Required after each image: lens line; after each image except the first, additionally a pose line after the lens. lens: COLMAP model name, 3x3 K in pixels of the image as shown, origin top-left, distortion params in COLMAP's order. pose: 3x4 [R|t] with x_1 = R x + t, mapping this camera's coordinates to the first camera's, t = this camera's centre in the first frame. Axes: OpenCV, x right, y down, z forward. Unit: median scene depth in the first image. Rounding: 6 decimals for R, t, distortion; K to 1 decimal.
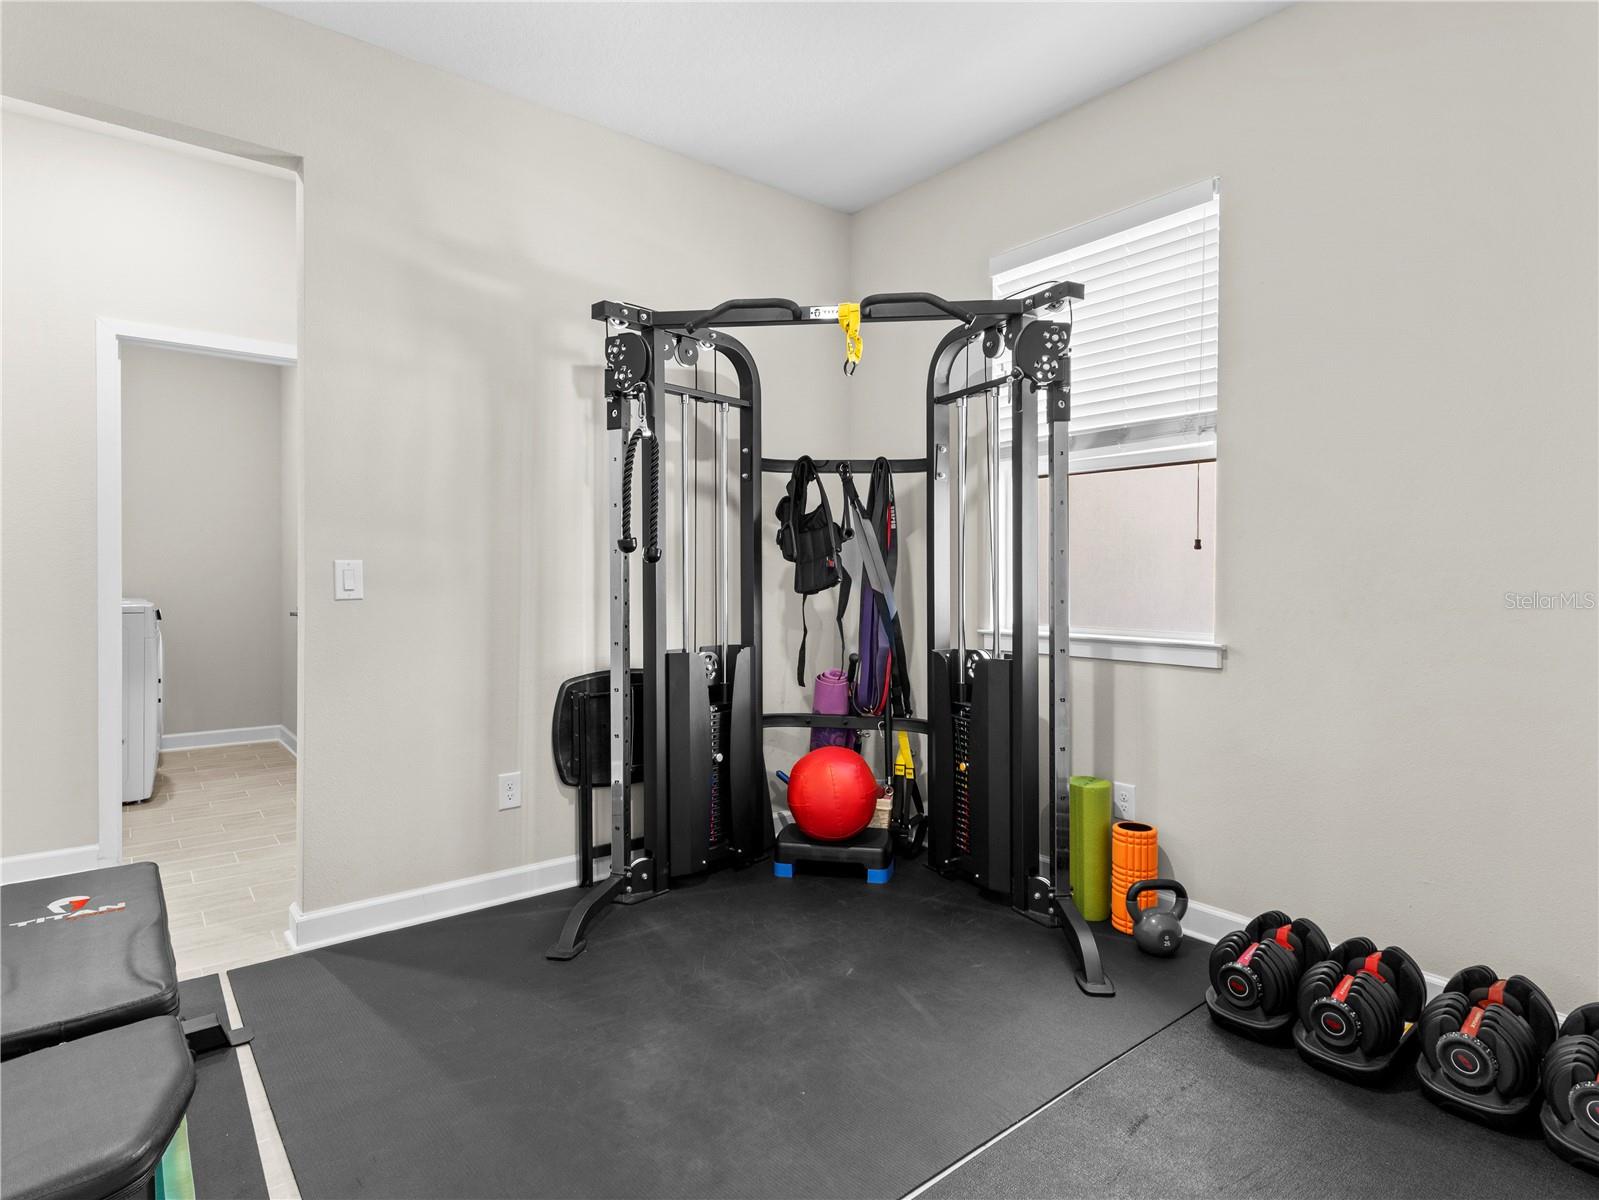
lens RADIAL K [[867.8, 0, 786.8], [0, 867.8, 579.1], [0, 0, 1]] dist [-0.003250, -0.000688]
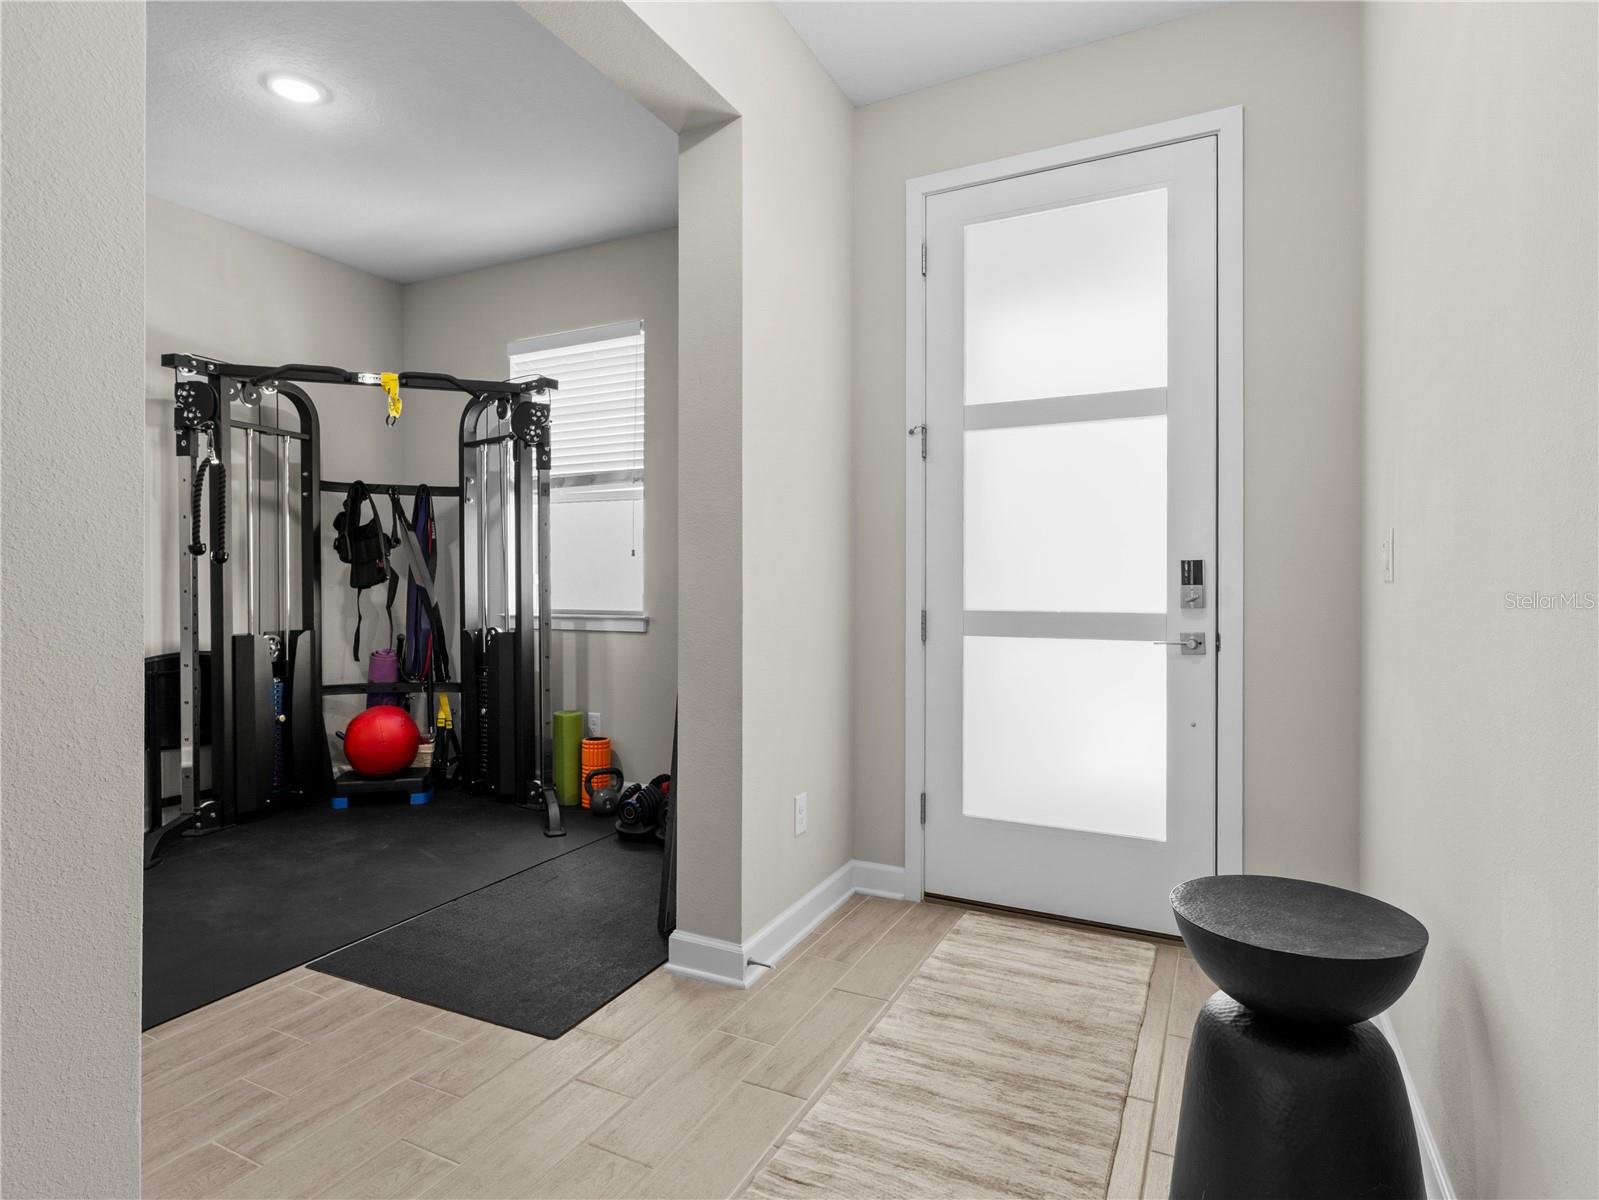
lens RADIAL K [[867.8, 0, 786.8], [0, 867.8, 579.1], [0, 0, 1]] dist [-0.003250, -0.000688]
pose [[0.903987, -0.003448, 0.427547, 0.048537], [0.005165, 0.999983, -0.002858, 0.011059], [-0.427529, 0.004792, 0.903989, -0.462493]]
